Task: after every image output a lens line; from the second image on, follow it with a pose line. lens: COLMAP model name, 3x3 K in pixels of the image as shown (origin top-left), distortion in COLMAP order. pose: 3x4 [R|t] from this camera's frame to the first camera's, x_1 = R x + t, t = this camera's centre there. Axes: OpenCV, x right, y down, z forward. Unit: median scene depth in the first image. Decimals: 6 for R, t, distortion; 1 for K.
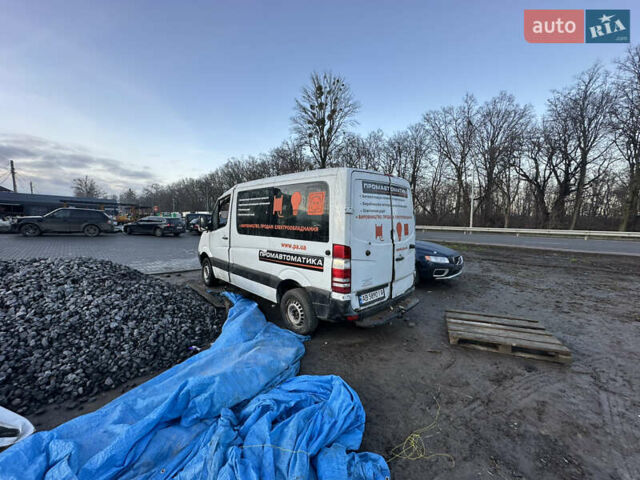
lens RADIAL K [[253.3, 0, 320.0], [0, 253.3, 240.0], [0, 0, 1]] dist [0.001483, 0.000341]
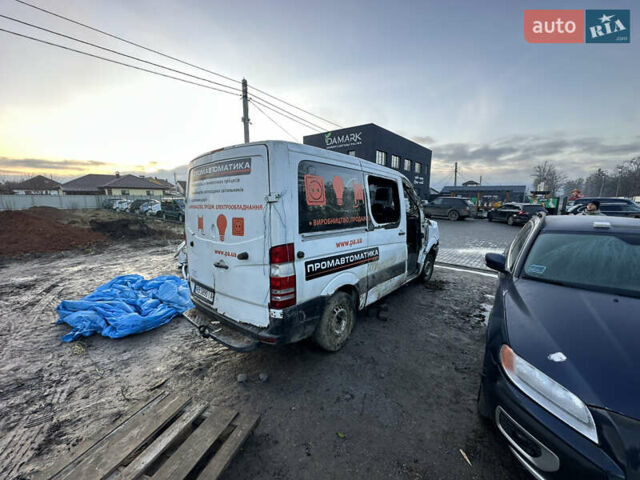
lens RADIAL K [[253.3, 0, 320.0], [0, 253.3, 240.0], [0, 0, 1]] dist [0.001483, 0.000341]
pose [[0.123909, 0.136314, -0.982886, 0.212861], [-0.082723, 0.988491, 0.126663, -0.022922], [0.988839, 0.065613, 0.133759, 0.242254]]
